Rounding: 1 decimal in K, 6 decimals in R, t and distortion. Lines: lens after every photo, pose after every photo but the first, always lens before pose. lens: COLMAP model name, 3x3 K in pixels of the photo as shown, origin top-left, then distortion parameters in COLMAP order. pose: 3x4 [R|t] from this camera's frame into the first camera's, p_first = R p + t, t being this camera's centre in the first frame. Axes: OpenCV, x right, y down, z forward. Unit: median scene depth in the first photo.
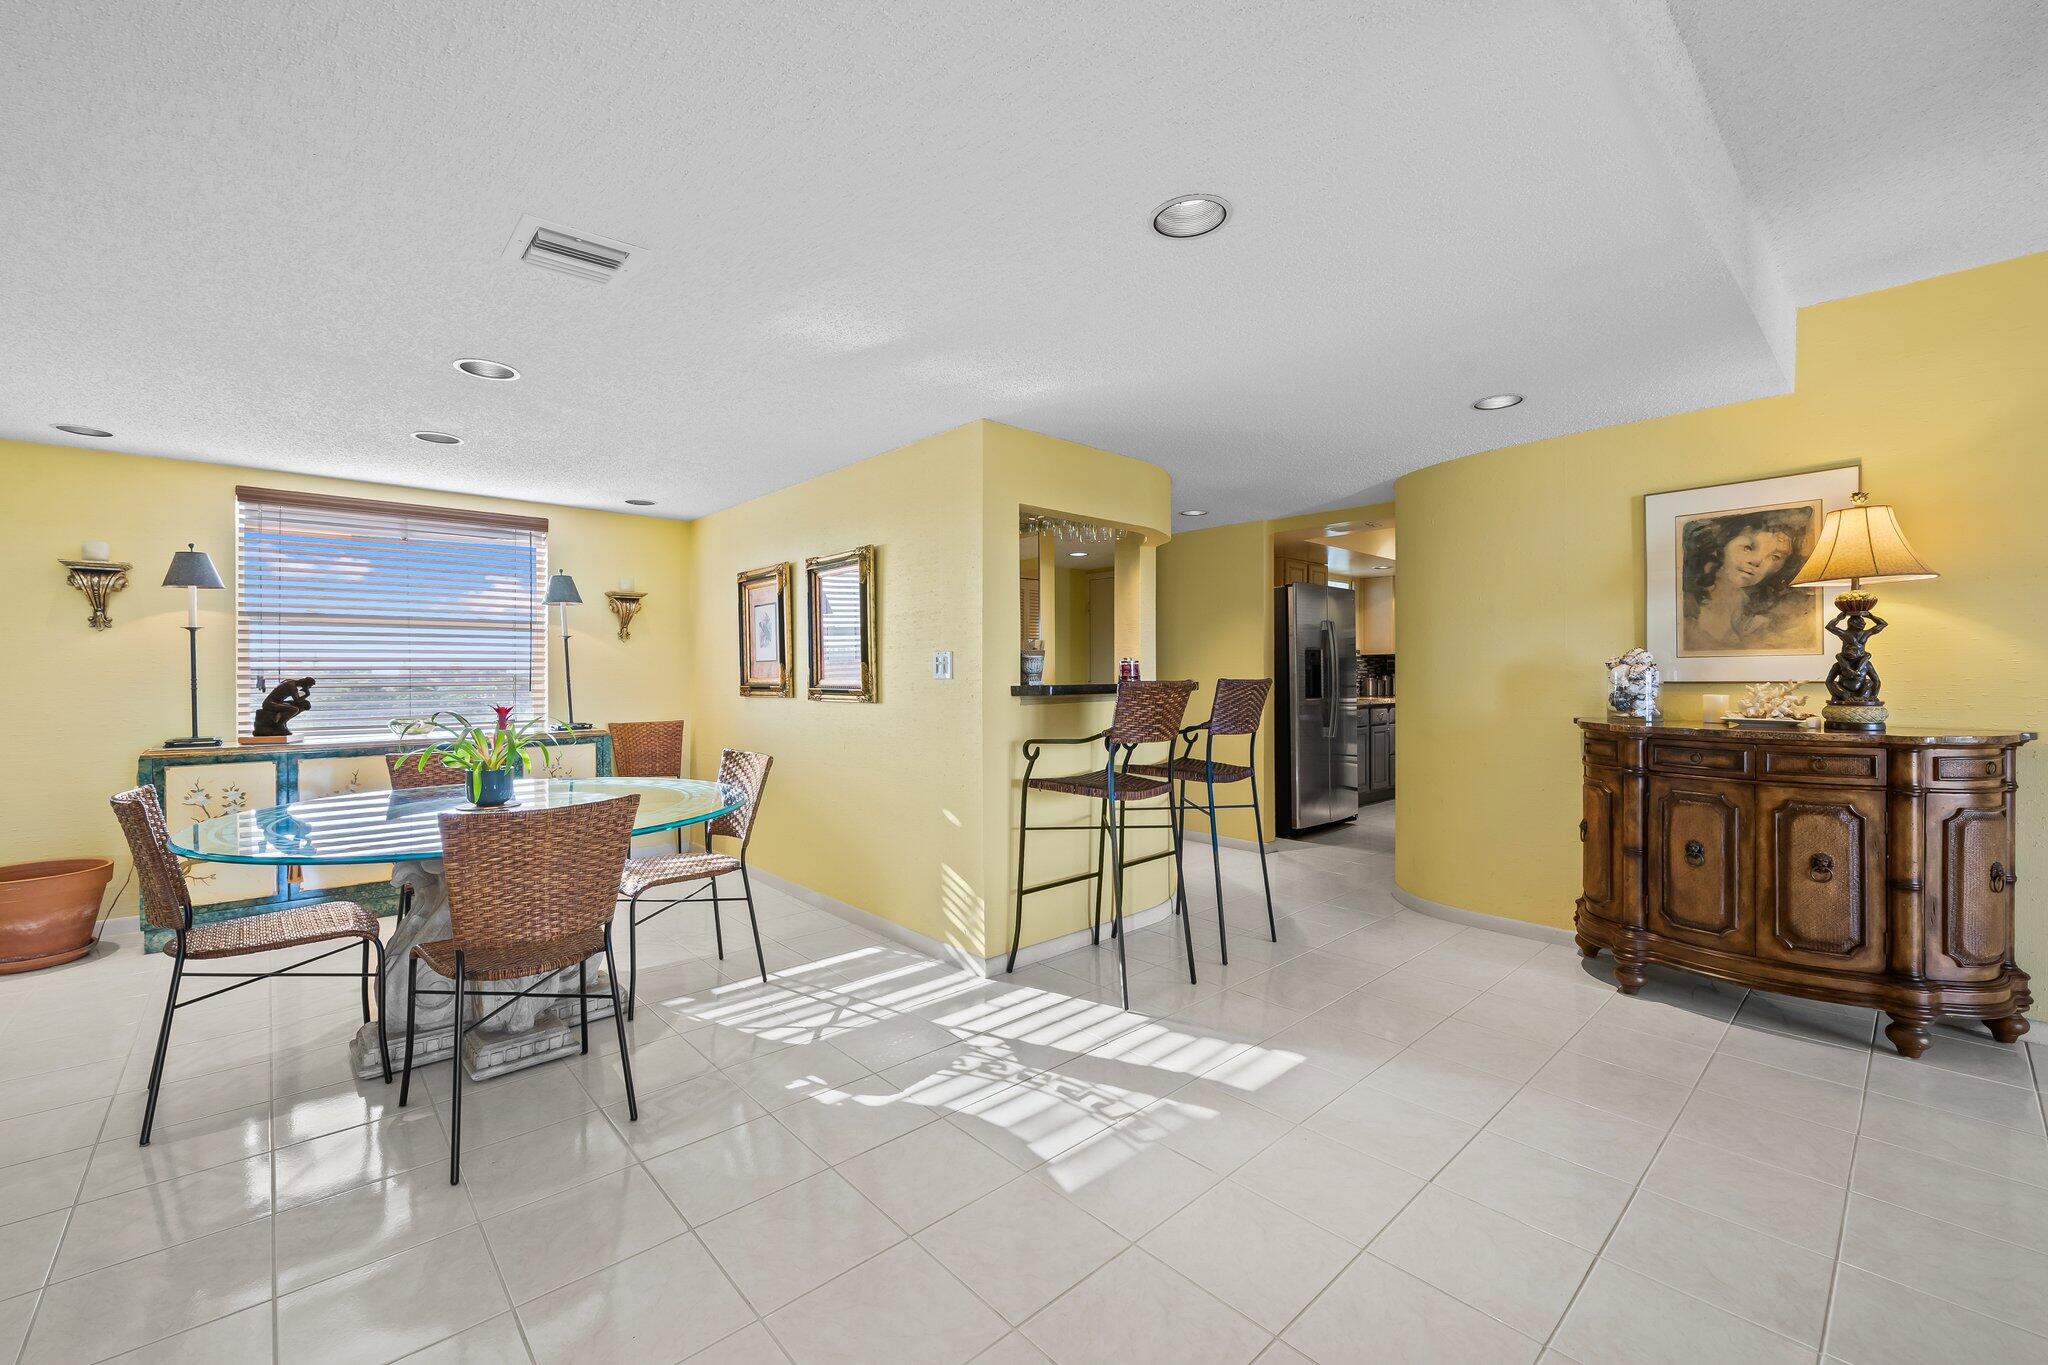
lens RADIAL K [[845.3, 0, 1041.2], [0, 845.3, 679.2], [0, 0, 1]] dist [0.002340, -0.001172]
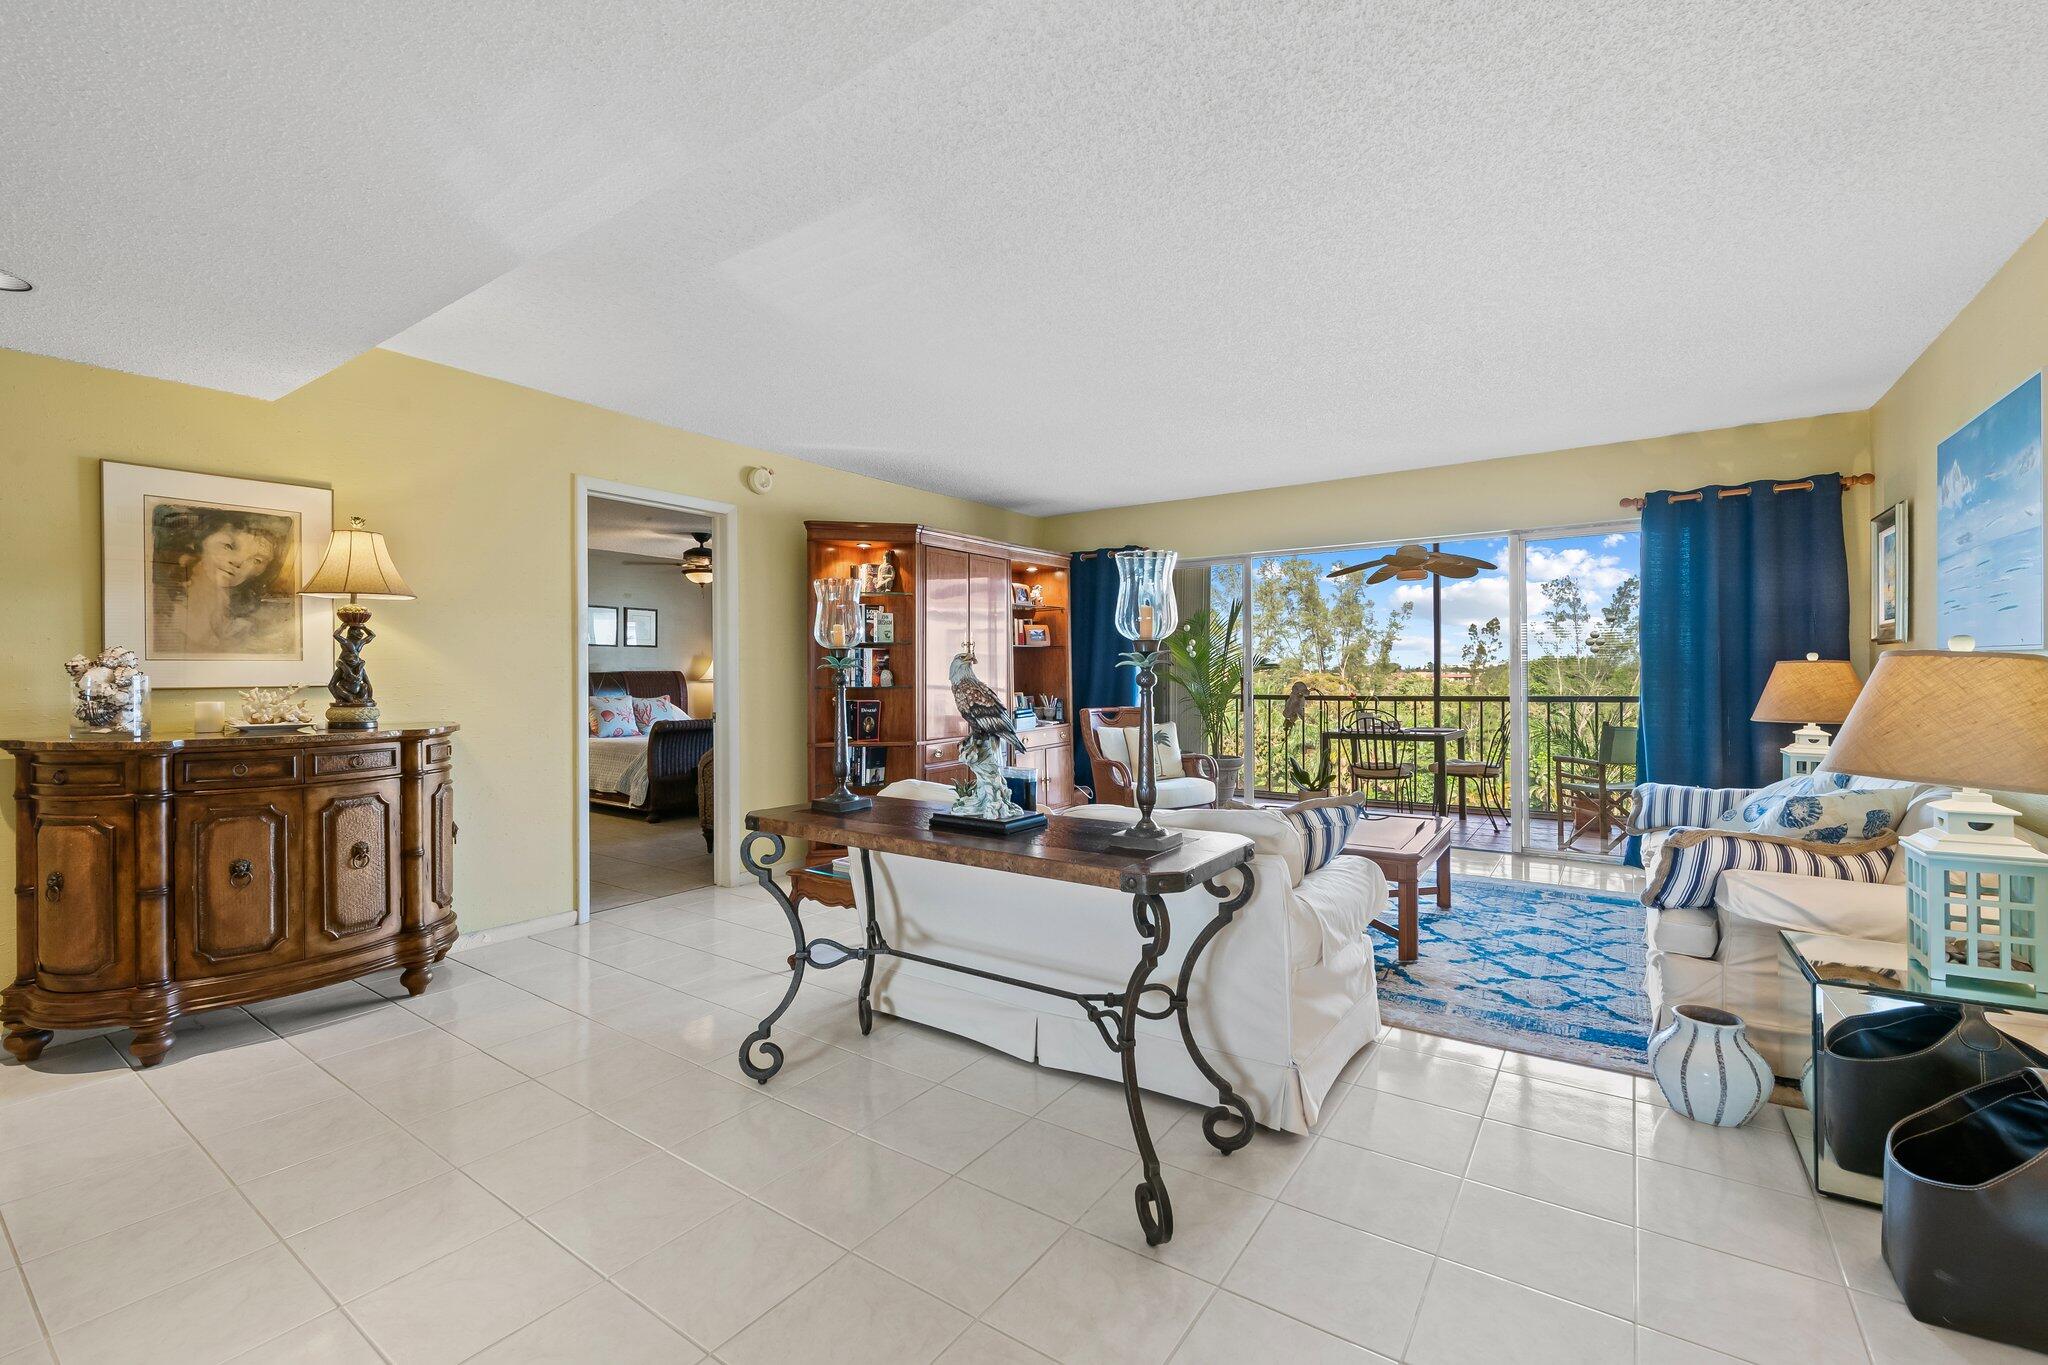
lens RADIAL K [[845.3, 0, 1026.7], [0, 845.3, 684.2], [0, 0, 1]] dist [0.002340, -0.001172]
pose [[-0.206321, -0.003167, 0.978479, -0.292873], [0.011569, 0.999917, 0.005676, 0.004593], [-0.978416, 0.012491, -0.206267, 0.336486]]
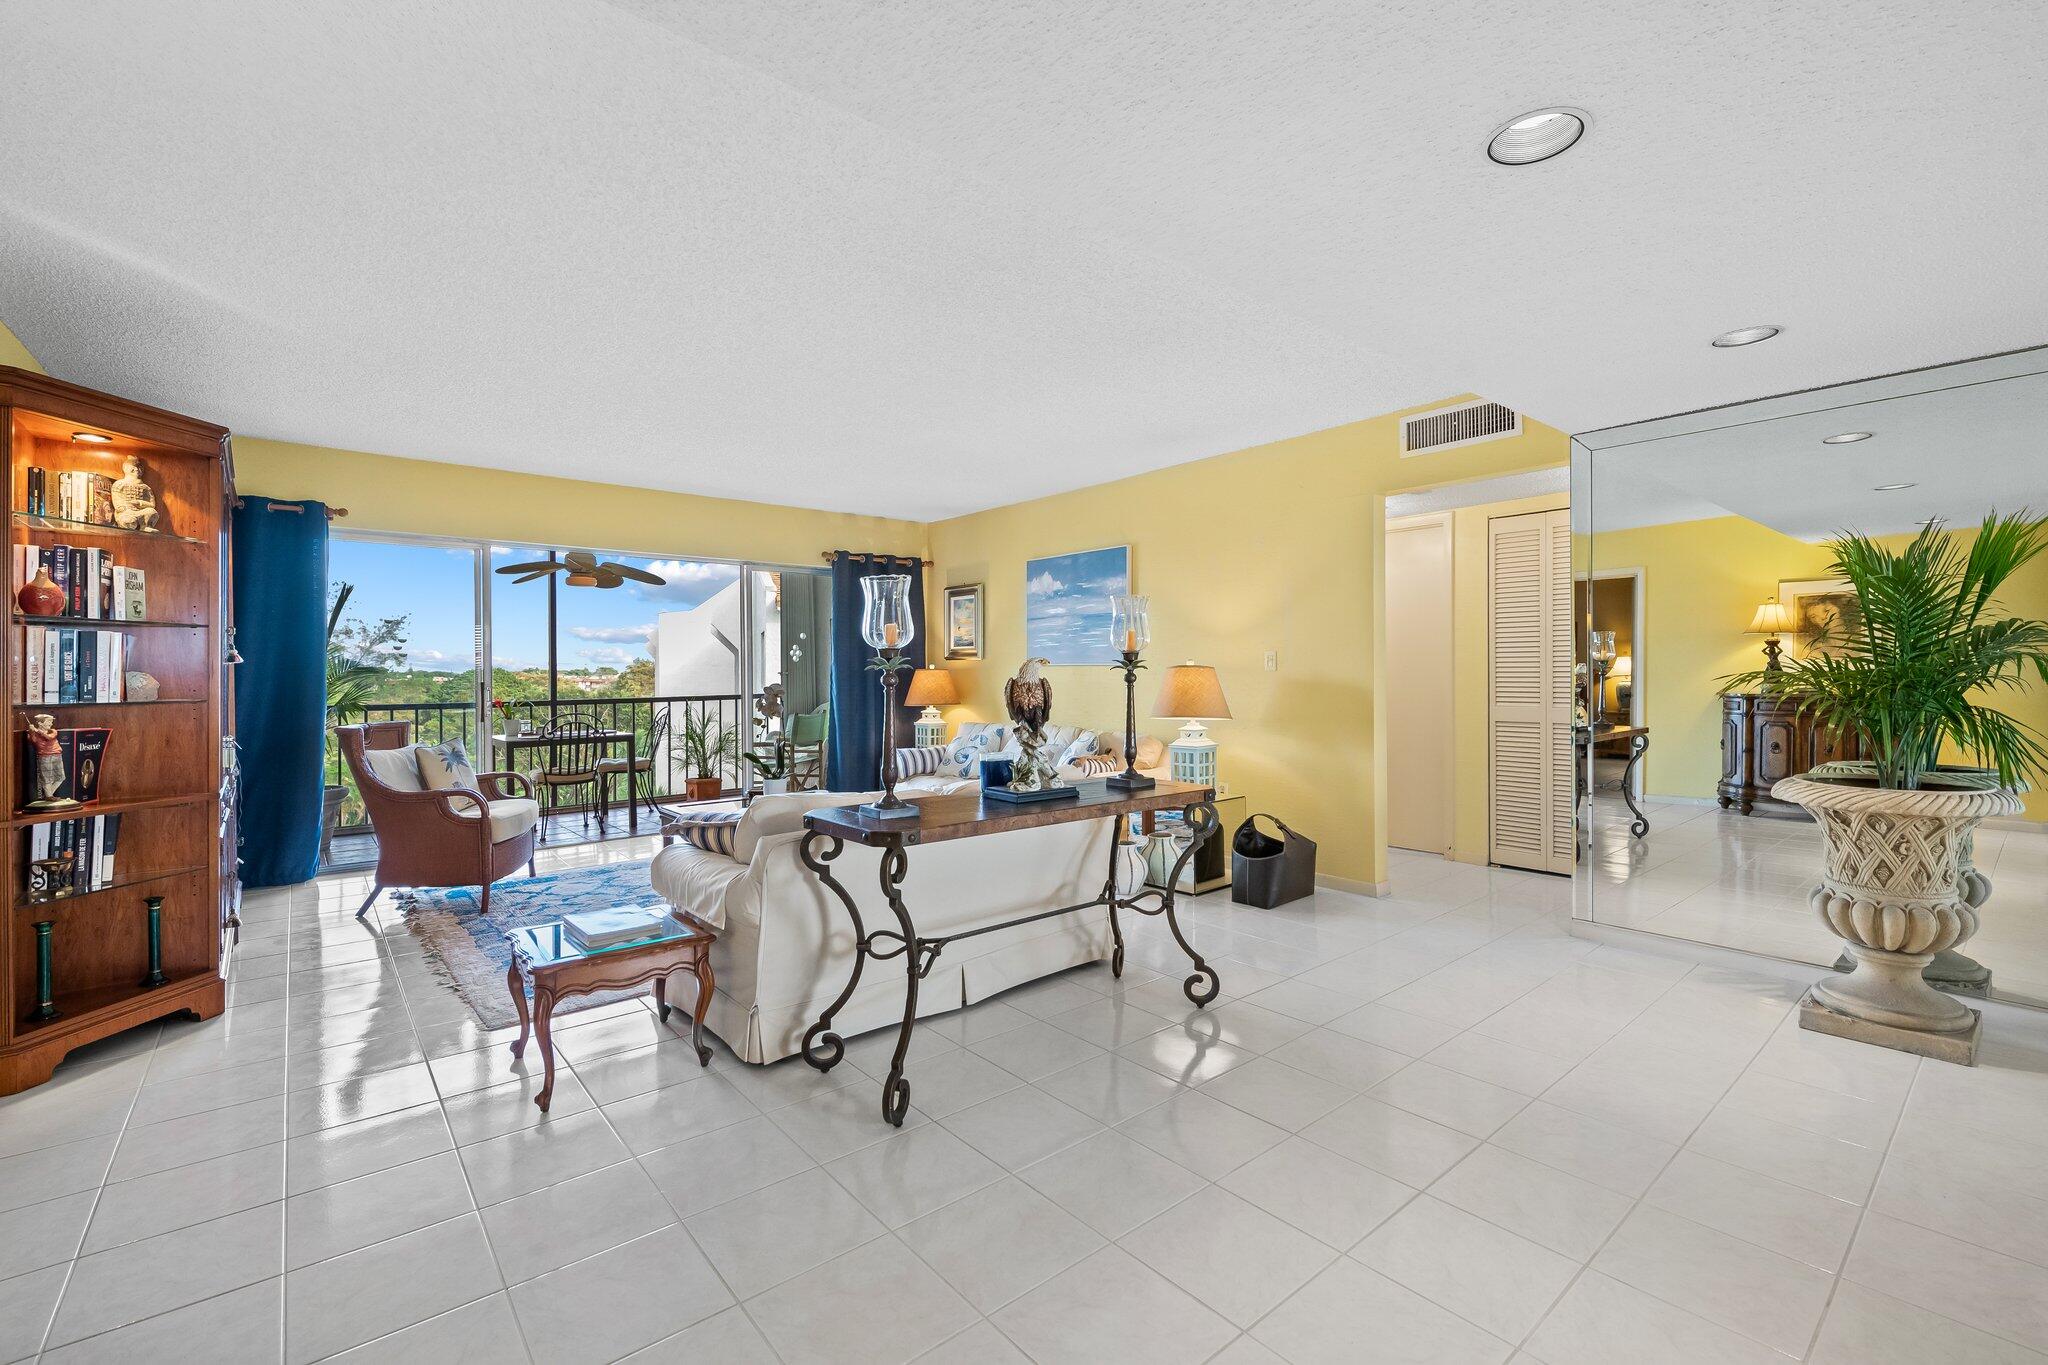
lens RADIAL K [[888.6, 0, 1007.3], [0, 888.6, 673.7], [0, 0, 1]] dist [0.001390, 0.000162]
pose [[-0.997717, 0.011523, 0.066540, 0.359829], [0.011917, 0.999914, 0.005519, -0.008291], [-0.066471, 0.006300, -0.997768, 1.140598]]
